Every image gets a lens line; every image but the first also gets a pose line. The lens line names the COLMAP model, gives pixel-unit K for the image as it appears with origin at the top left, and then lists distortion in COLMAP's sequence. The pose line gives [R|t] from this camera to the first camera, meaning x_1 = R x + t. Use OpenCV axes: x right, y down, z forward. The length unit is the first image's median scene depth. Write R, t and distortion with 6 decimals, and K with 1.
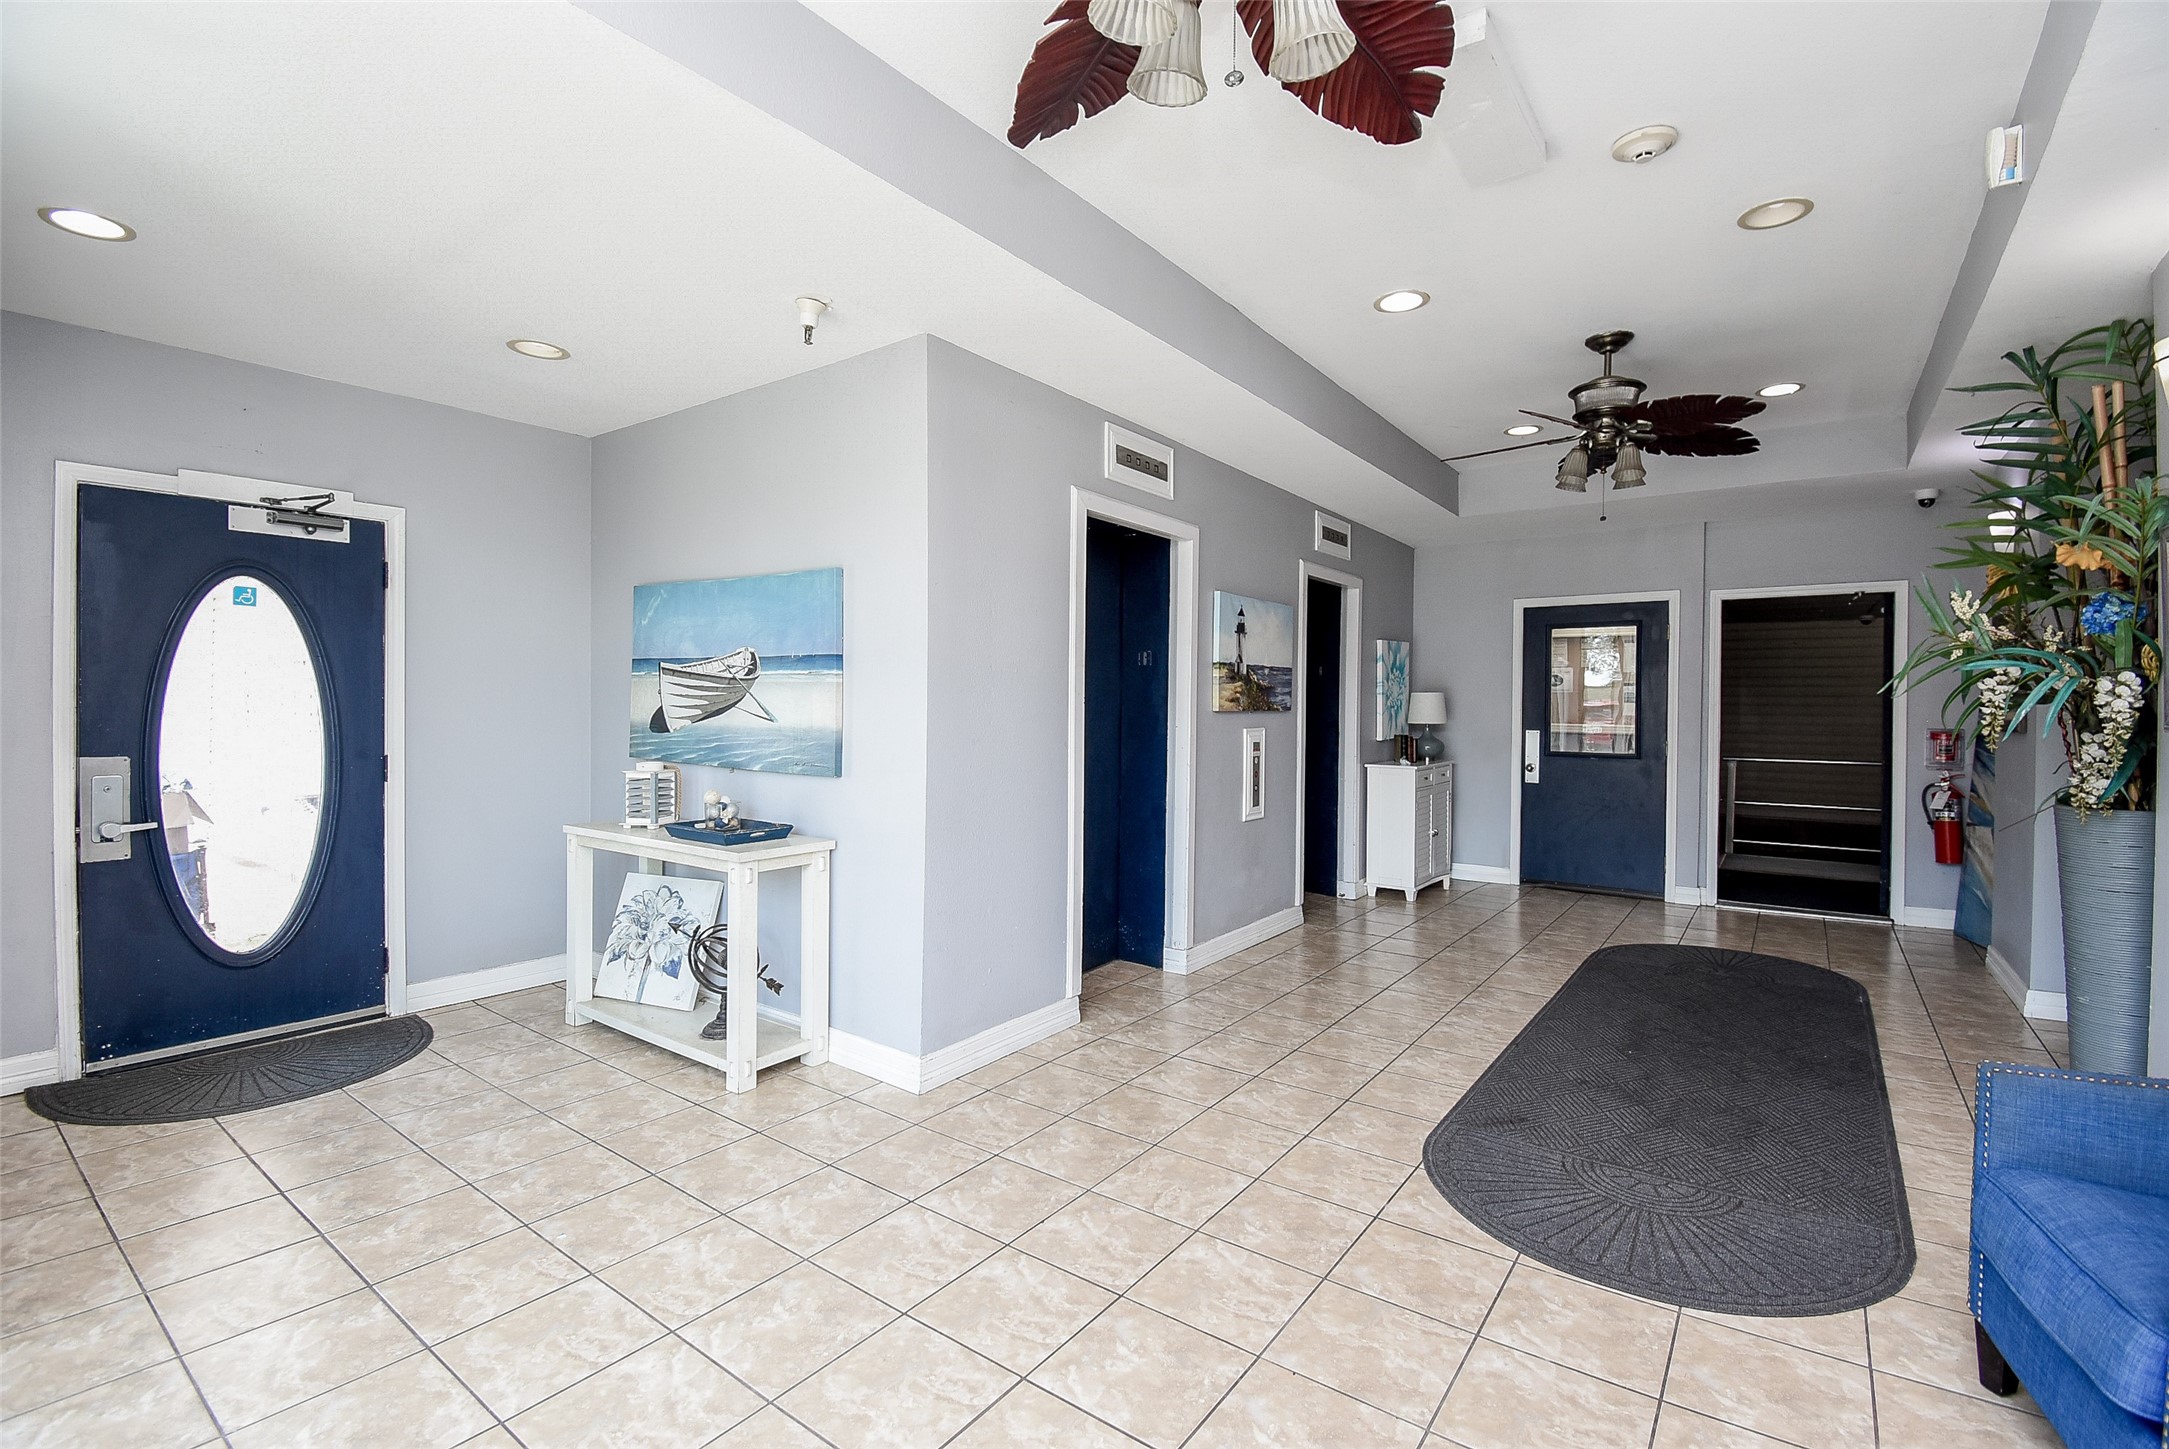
lens RADIAL K [[952.3, 0, 1085.6], [0, 952.3, 717.2], [0, 0, 1]] dist [-0.001765, -0.000210]
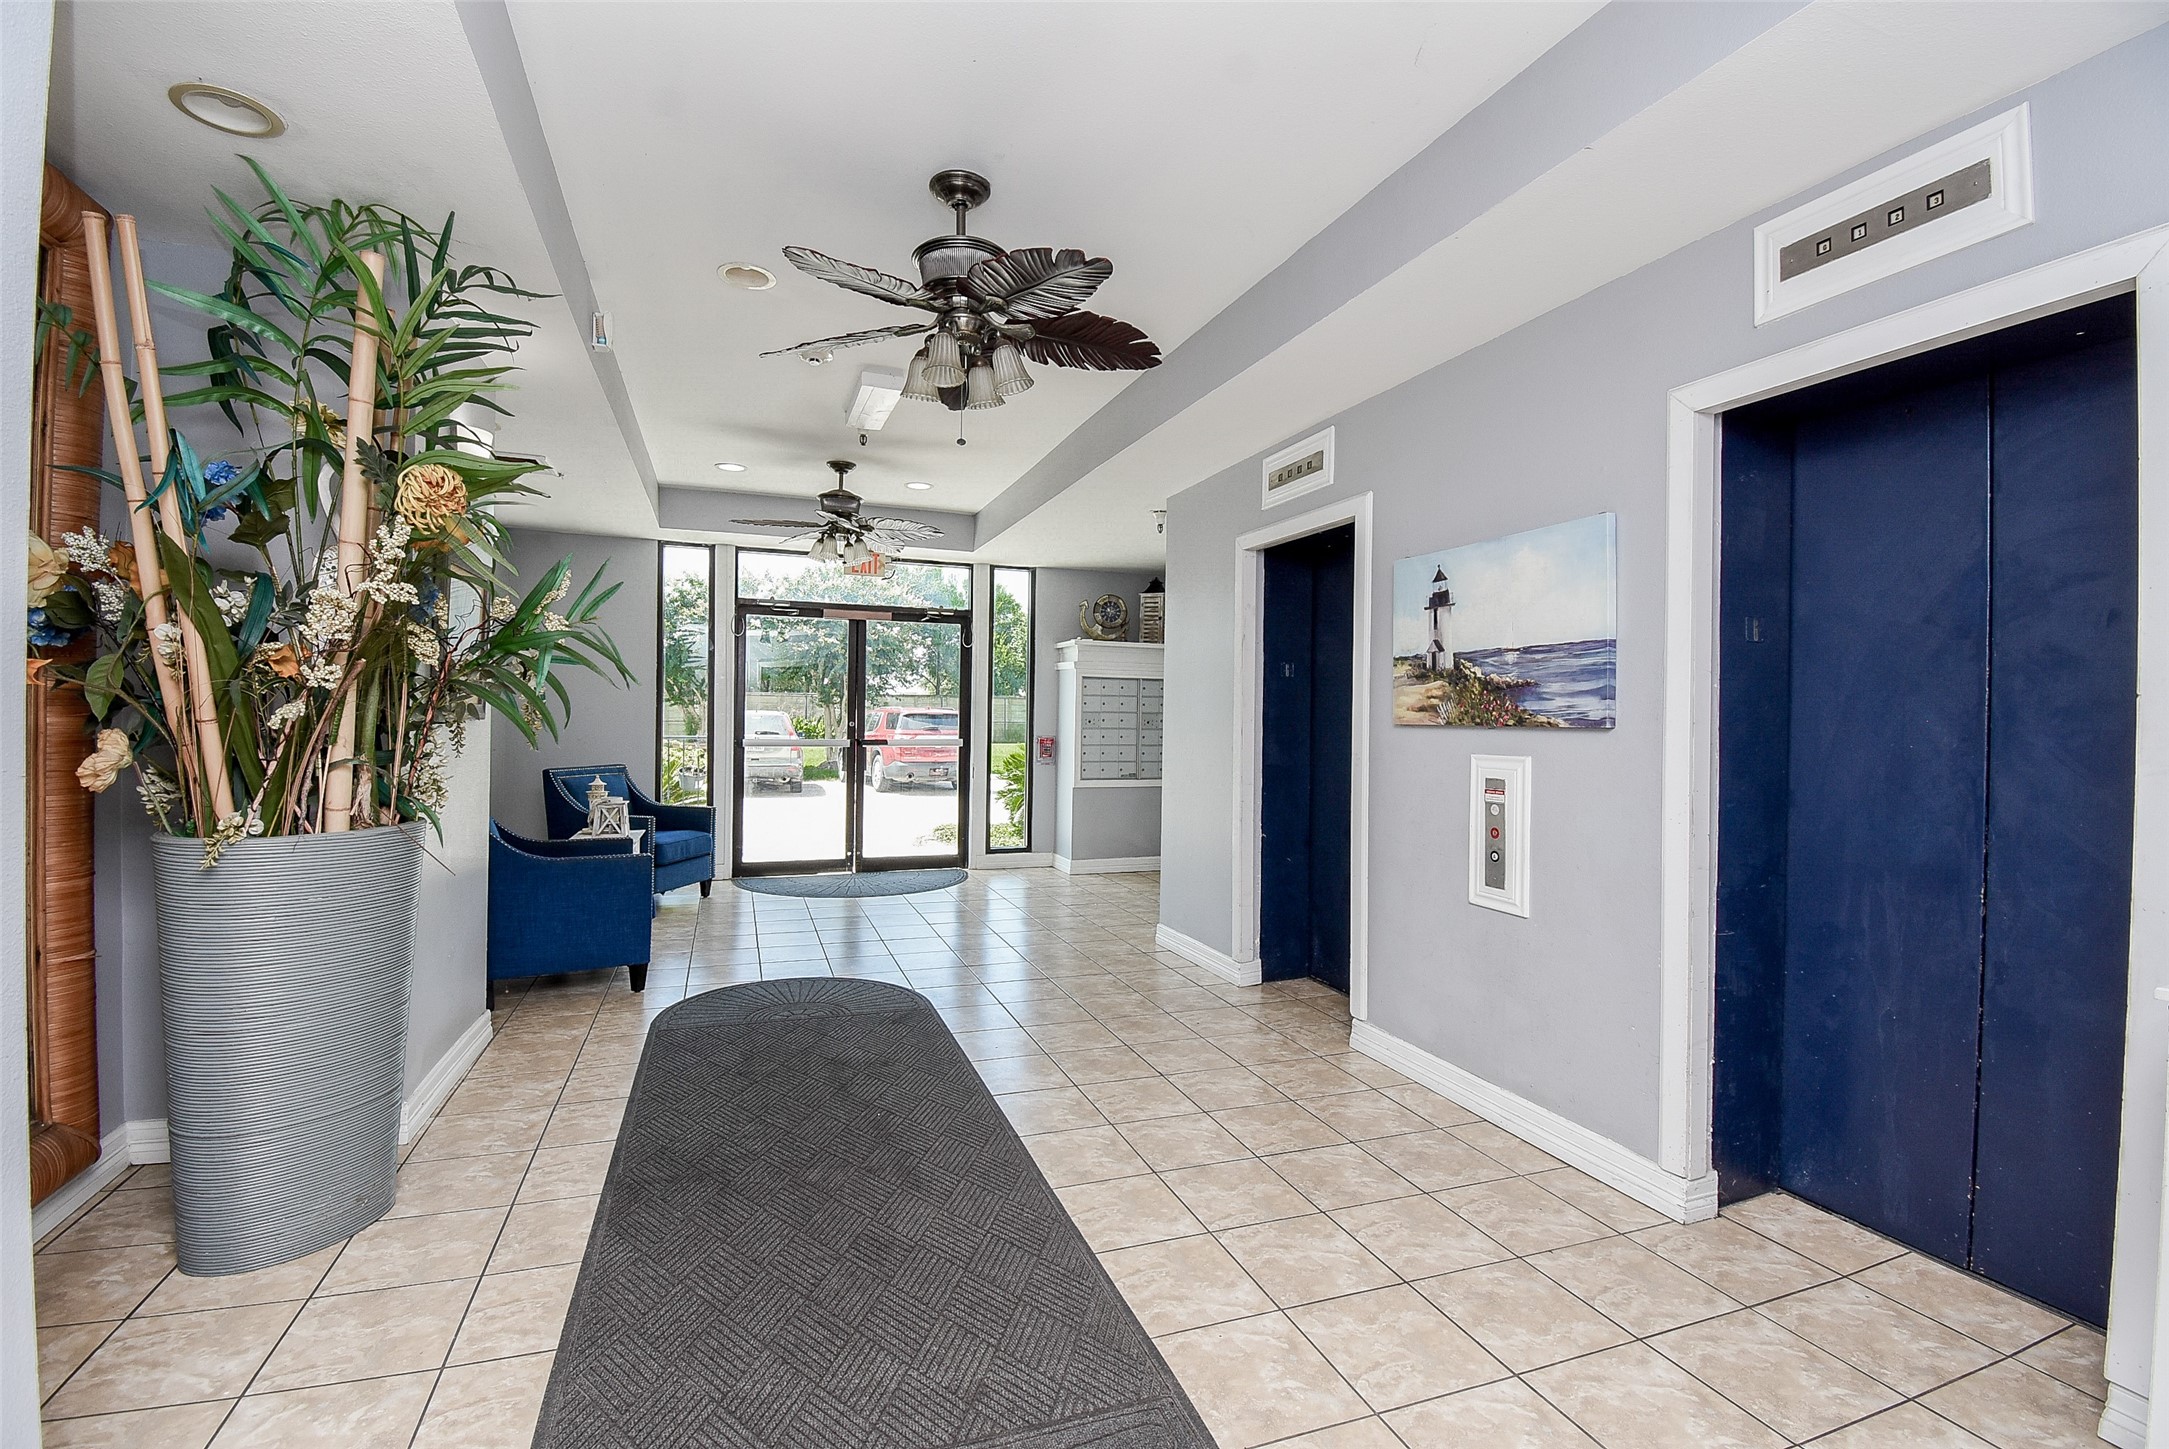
lens RADIAL K [[952.3, 0, 1084.9], [0, 952.3, 721.7], [0, 0, 1]] dist [-0.001765, -0.000210]
pose [[-0.544869, -0.006943, -0.838492, 0.864324], [-0.023293, 0.999705, 0.006858, -0.007710], [0.838198, 0.023268, -0.544870, 1.171791]]
